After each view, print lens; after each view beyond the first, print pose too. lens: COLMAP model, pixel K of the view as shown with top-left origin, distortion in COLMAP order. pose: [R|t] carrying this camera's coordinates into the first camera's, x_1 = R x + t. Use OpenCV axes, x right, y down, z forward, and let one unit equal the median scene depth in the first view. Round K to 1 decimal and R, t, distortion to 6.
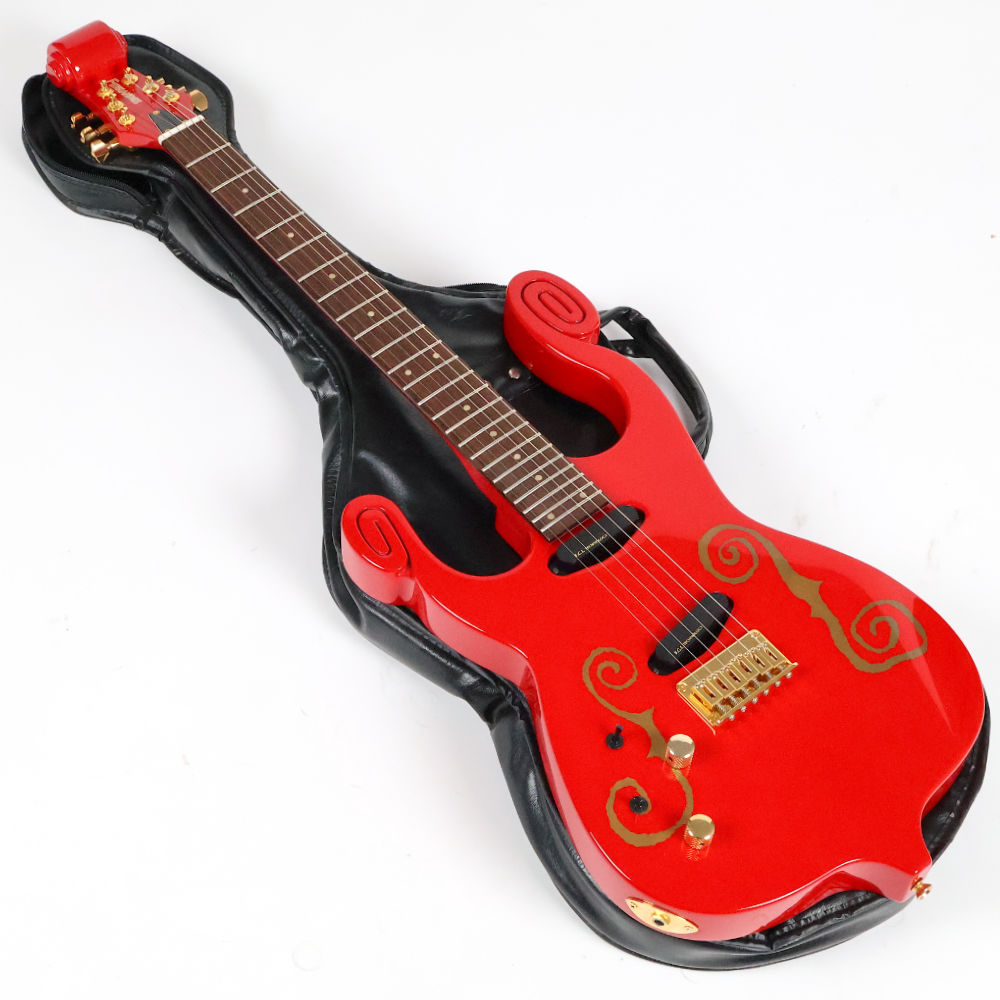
lens RADIAL K [[1723.0, 0, 500.0], [0, 1723.0, 500.0], [0, 0, 1]] dist [0.015740, -0.244949]
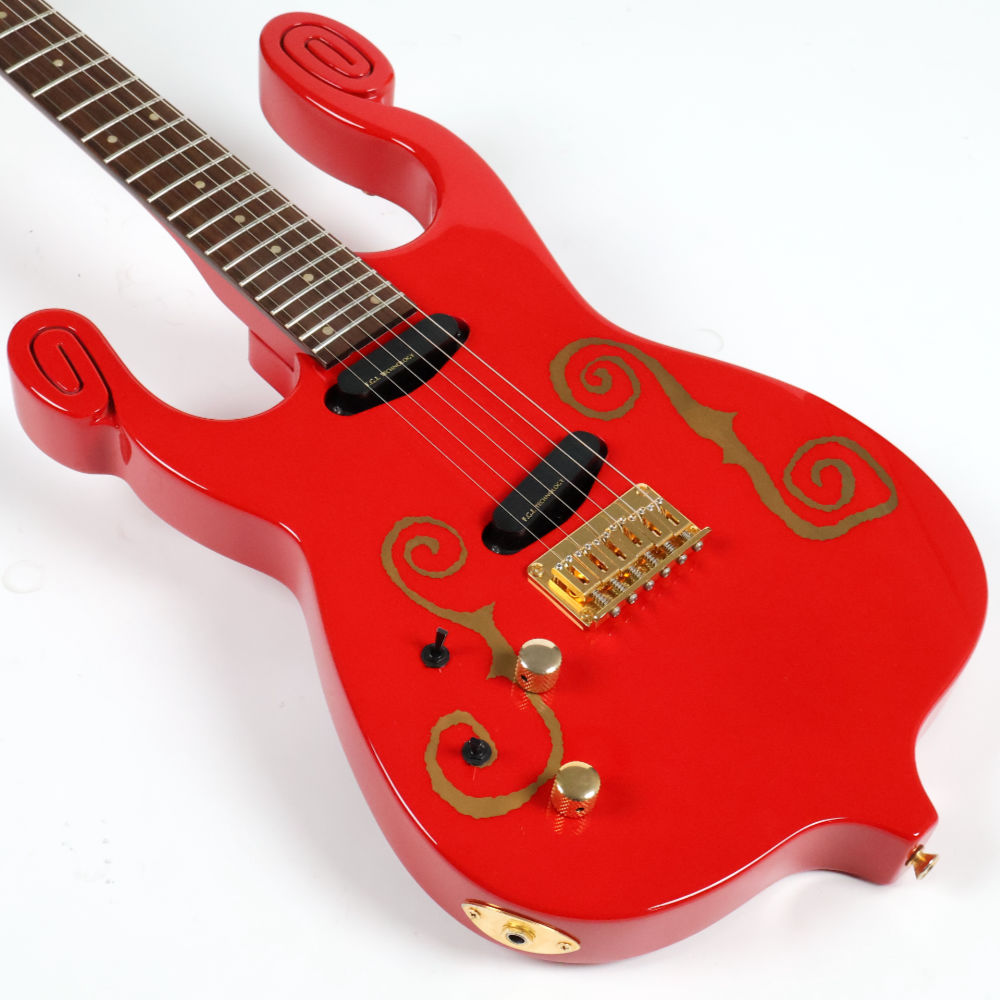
lens RADIAL K [[1723.0, 0, 500.0], [0, 1723.0, 500.0], [0, 0, 1]] dist [0.015740, -0.244949]
pose [[0.993260, -0.029197, 0.112170, 0.019906], [0.029013, 0.999574, 0.003269, 0.078422], [-0.112218, 0.000008, 0.993684, 0.353229]]
